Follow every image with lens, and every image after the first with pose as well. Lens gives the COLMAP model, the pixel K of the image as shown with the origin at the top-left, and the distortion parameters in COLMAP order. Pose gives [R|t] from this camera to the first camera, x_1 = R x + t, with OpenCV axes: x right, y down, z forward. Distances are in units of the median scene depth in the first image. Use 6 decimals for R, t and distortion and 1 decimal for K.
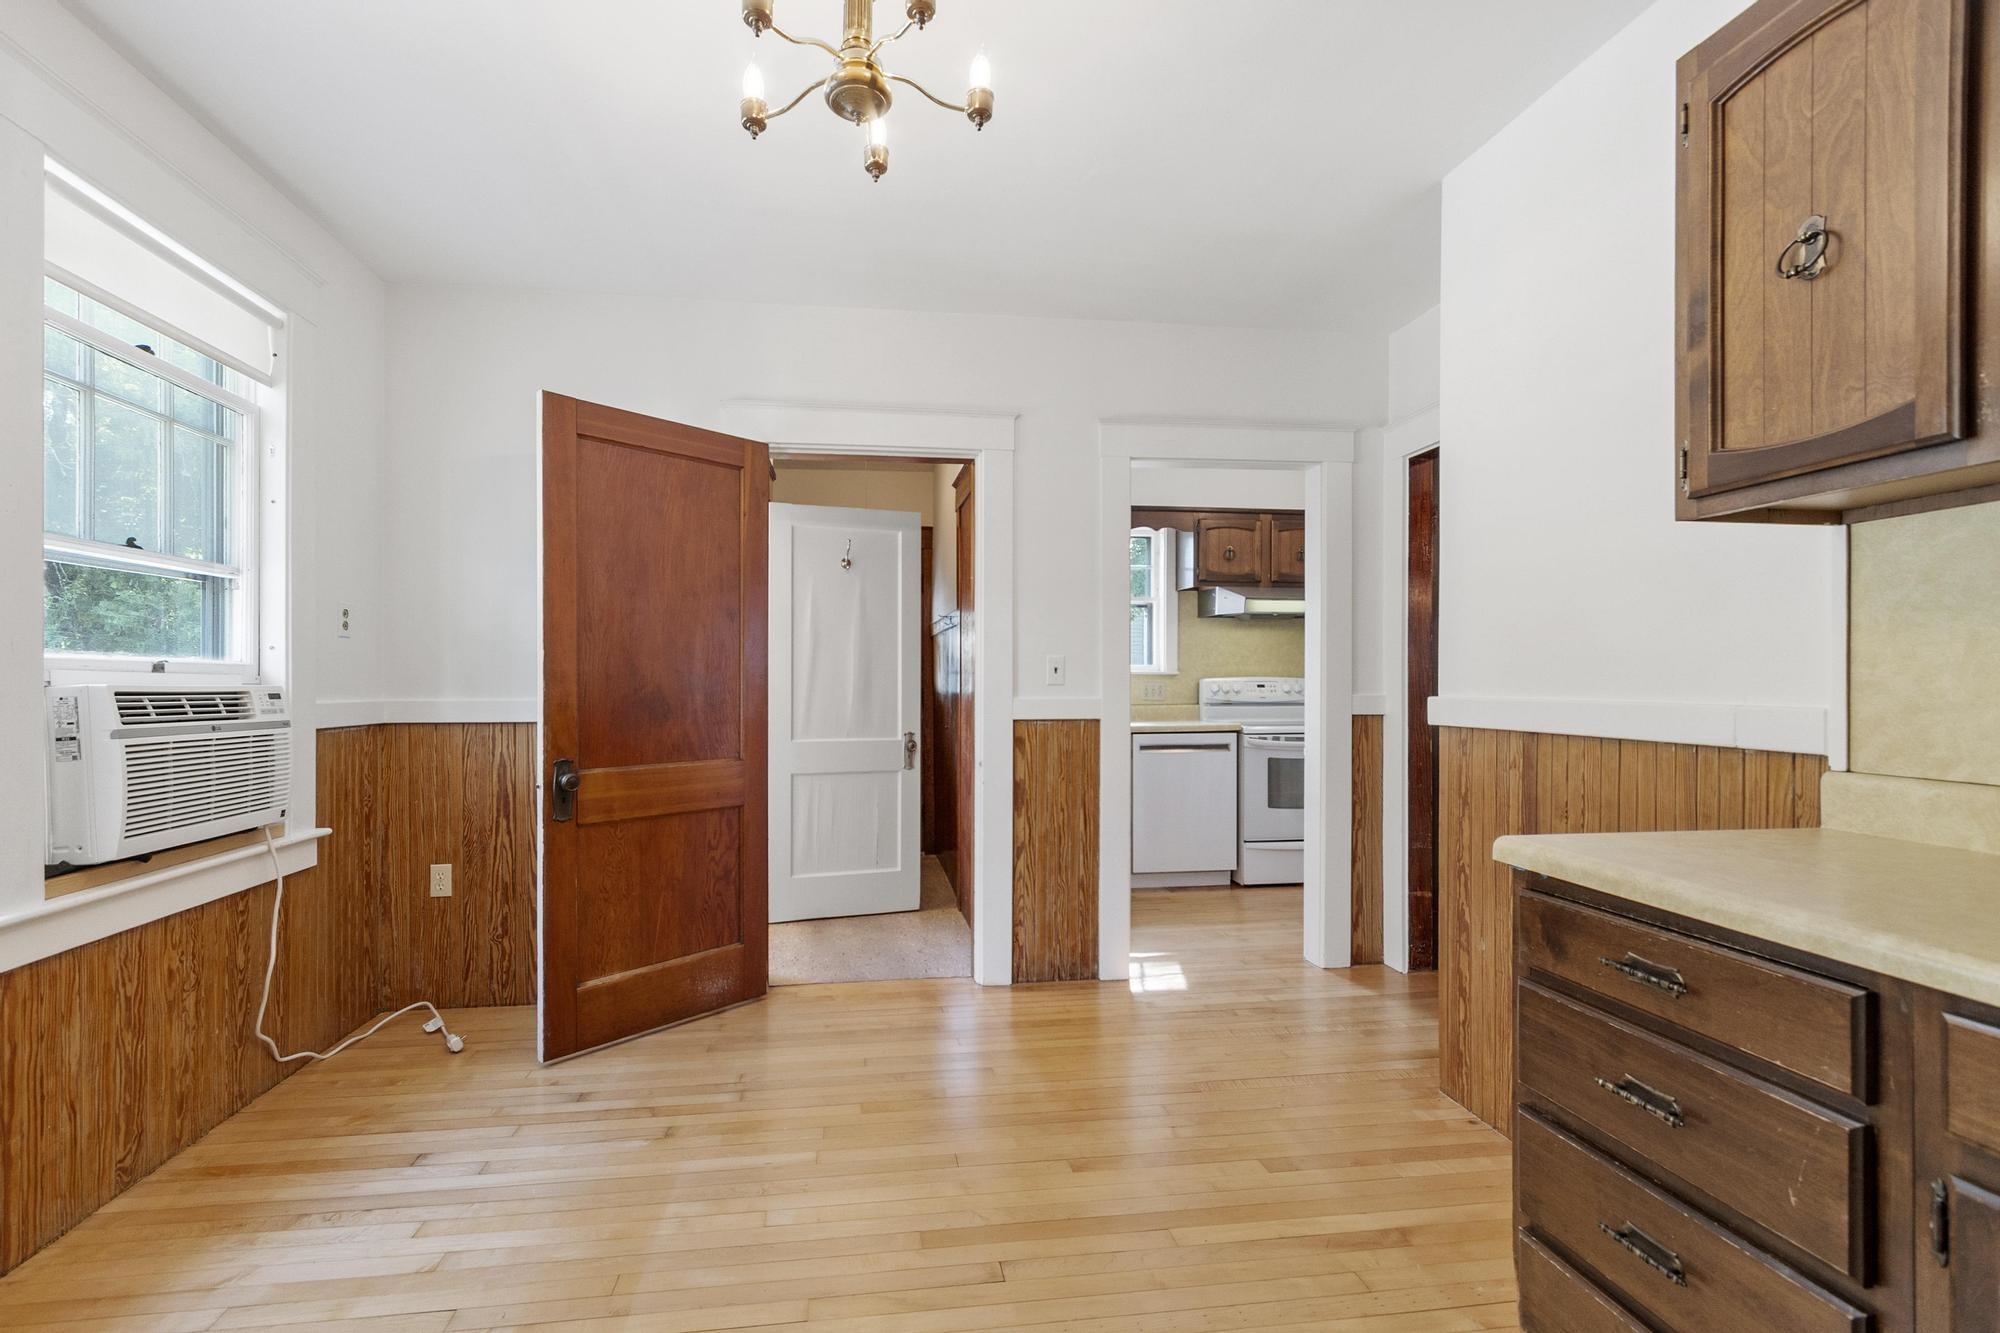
lens RADIAL K [[869.6, 0, 956.7], [0, 869.6, 681.2], [0, 0, 1]] dist [-0.003806, -0.000224]
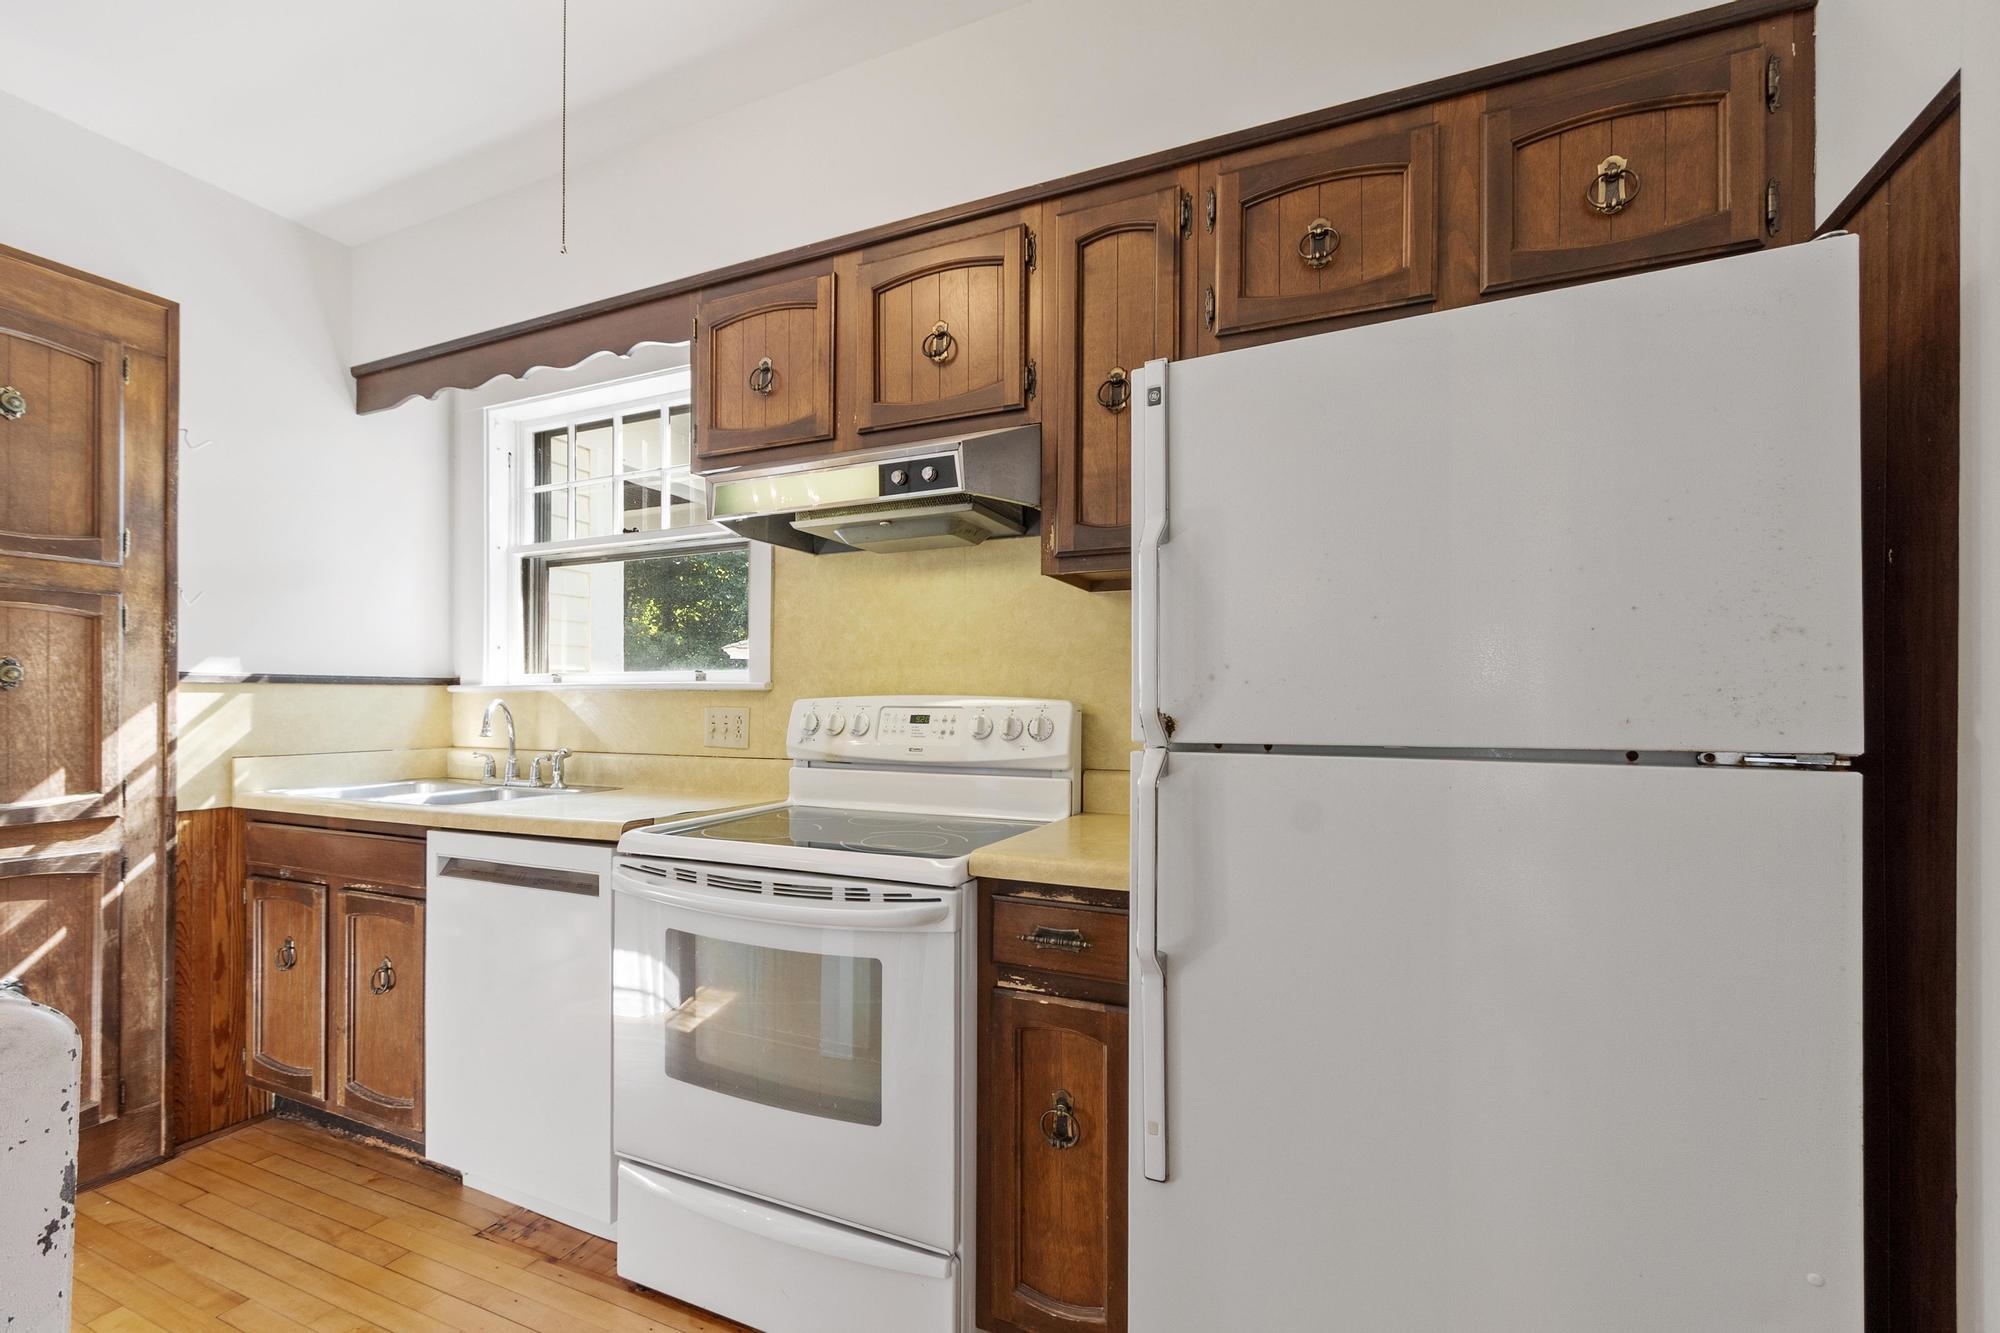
lens RADIAL K [[869.6, 0, 965.7], [0, 869.6, 702.3], [0, 0, 1]] dist [-0.003806, -0.000224]
pose [[0.845823, 0.001268, -0.533462, 0.596343], [-0.003554, 0.999988, -0.003258, -0.000666], [0.533451, 0.004652, 0.845818, 0.718213]]
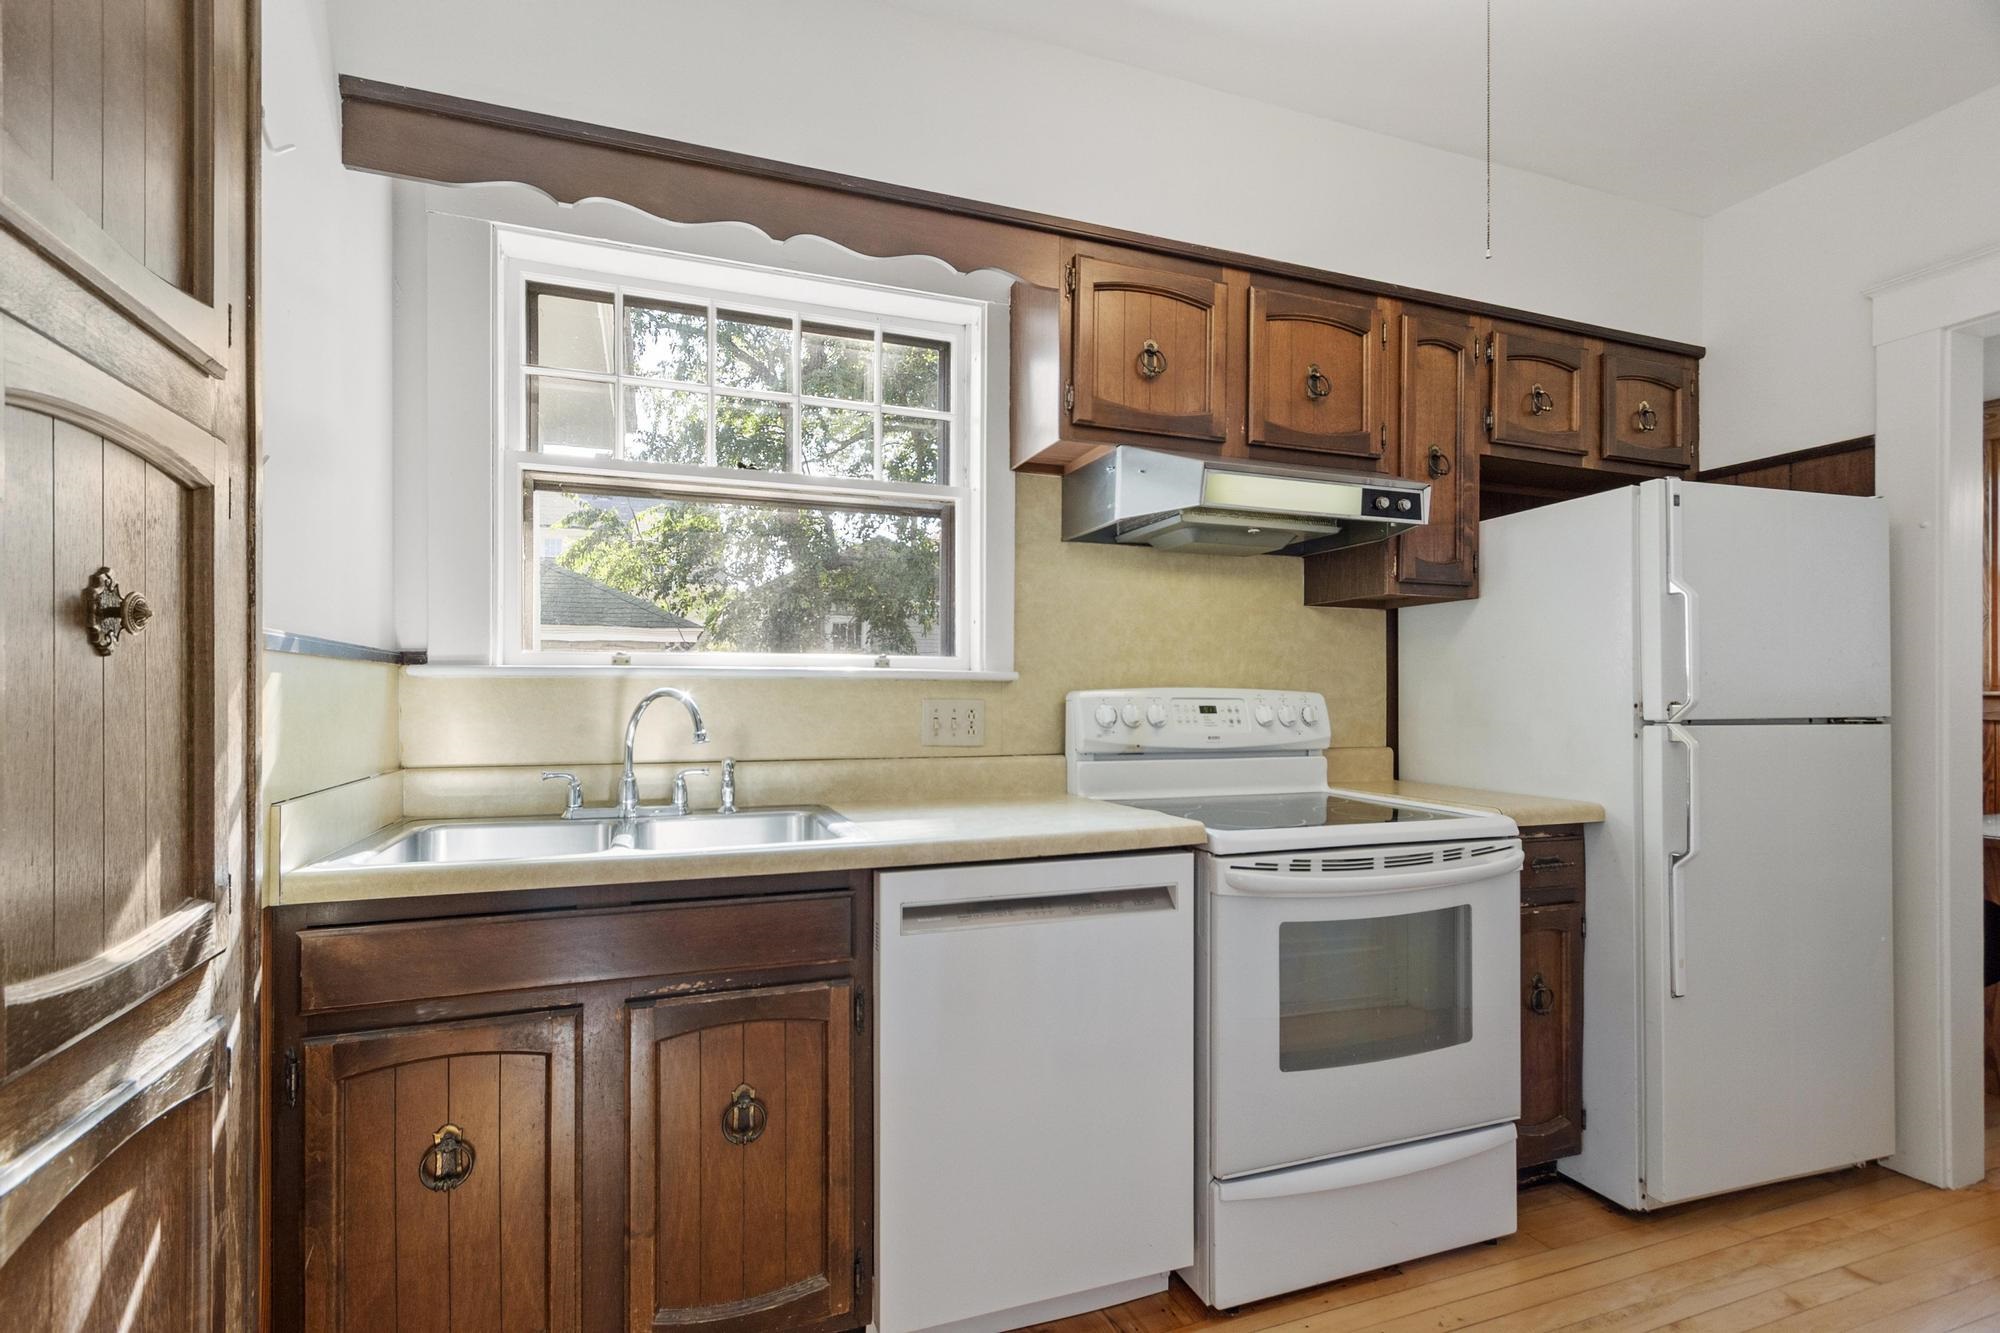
lens RADIAL K [[869.6, 0, 948.3], [0, 869.6, 698.7], [0, 0, 1]] dist [-0.003806, -0.000224]
pose [[0.980582, 0.001905, 0.196099, 0.153532], [-0.001691, 0.999998, -0.001259, 0.001137], [-0.196101, 0.000903, 0.980583, 0.644832]]
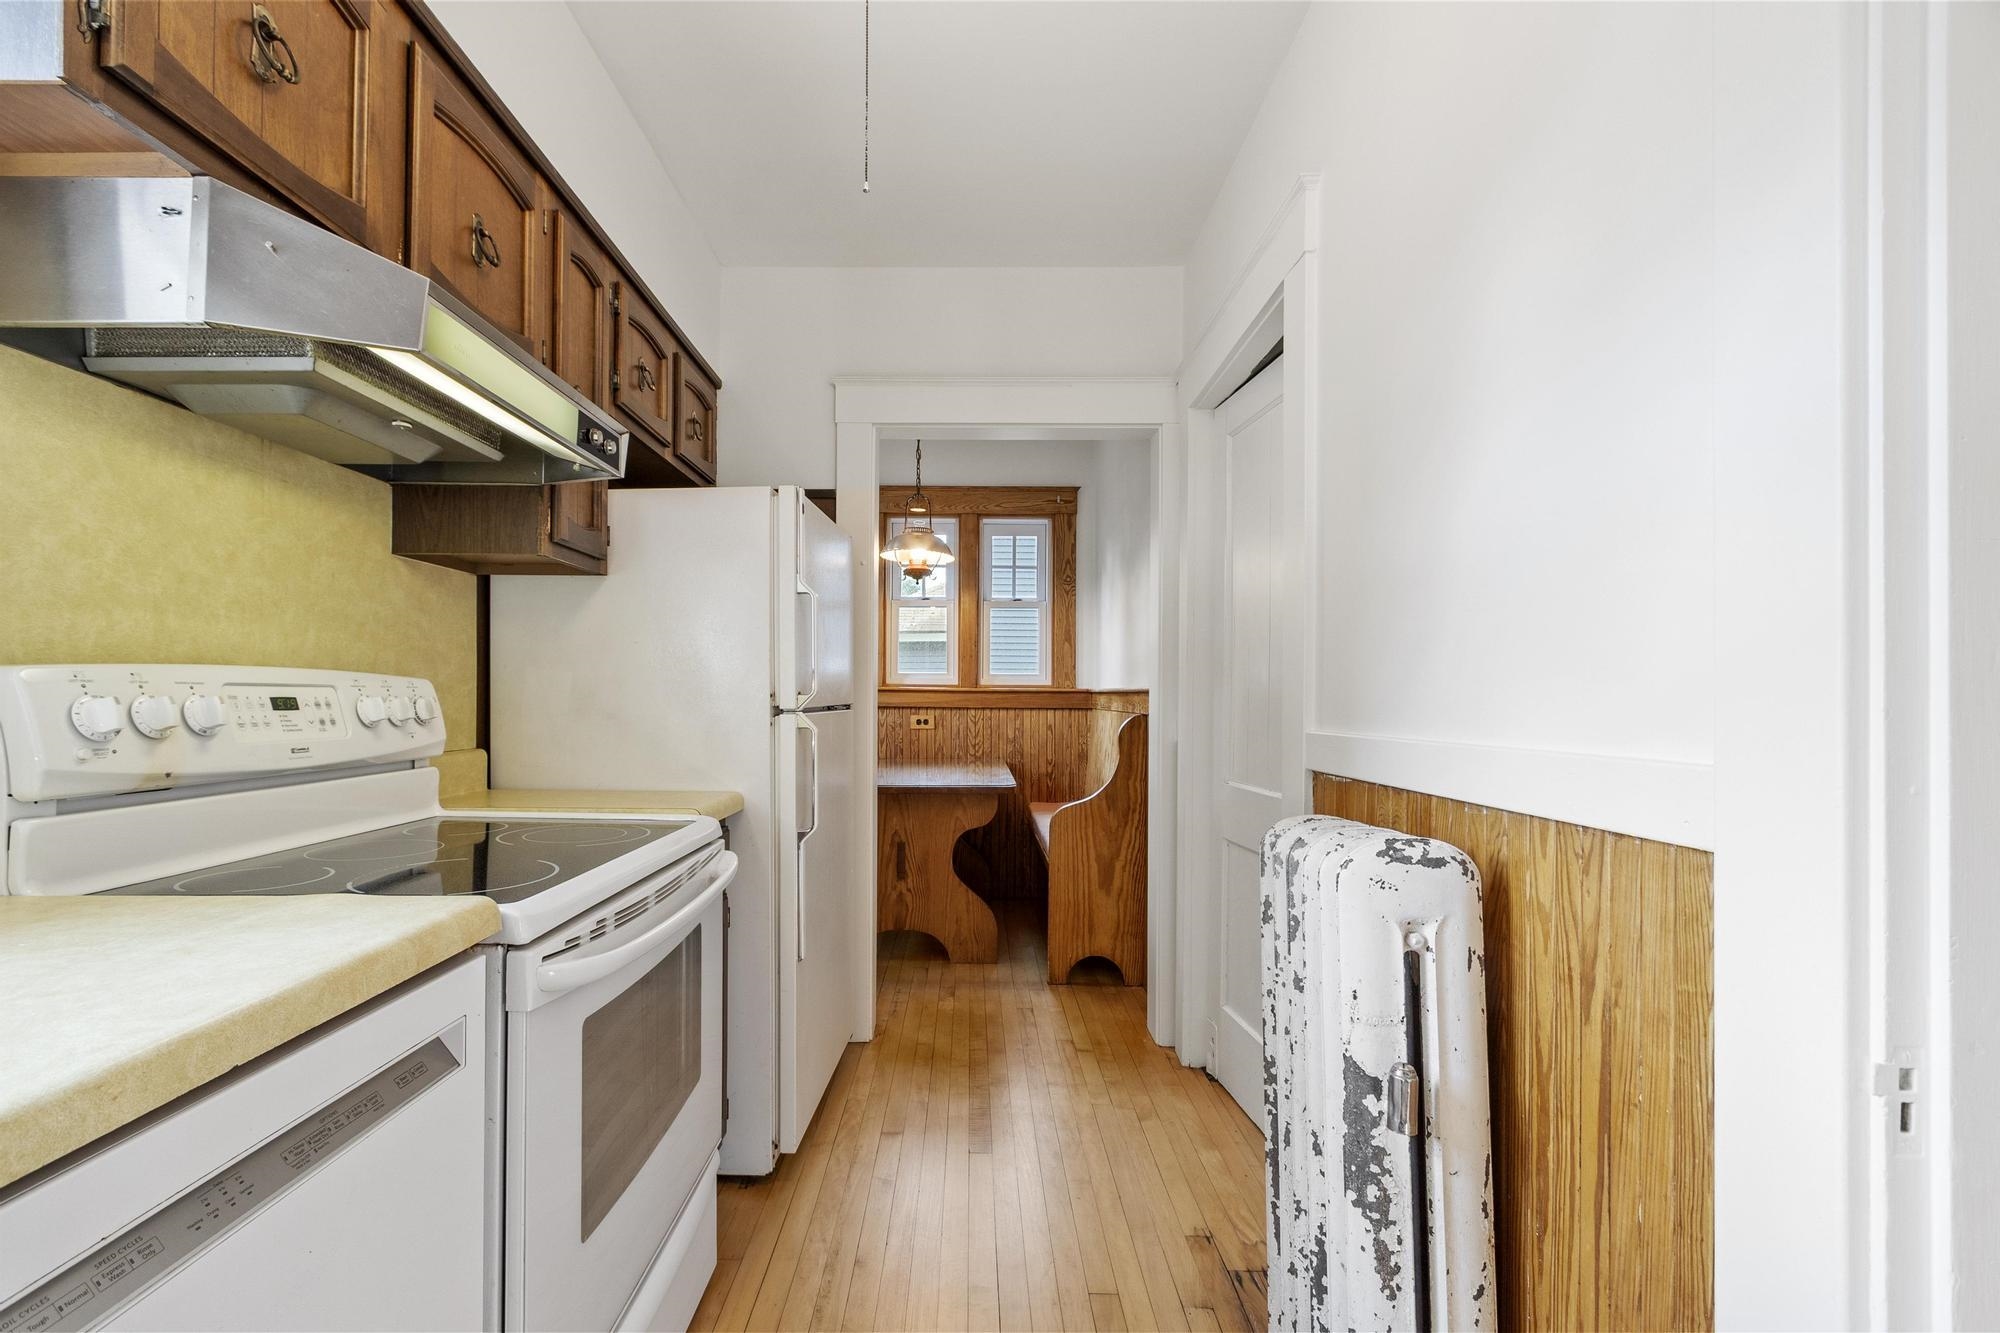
lens RADIAL K [[869.6, 0, 964.2], [0, 869.6, 693.0], [0, 0, 1]] dist [-0.003806, -0.000224]
pose [[0.135665, 0.002010, 0.990753, 0.137950], [-0.003933, 0.999991, -0.001490, 0.002199], [-0.990747, -0.003695, 0.135671, 0.810077]]
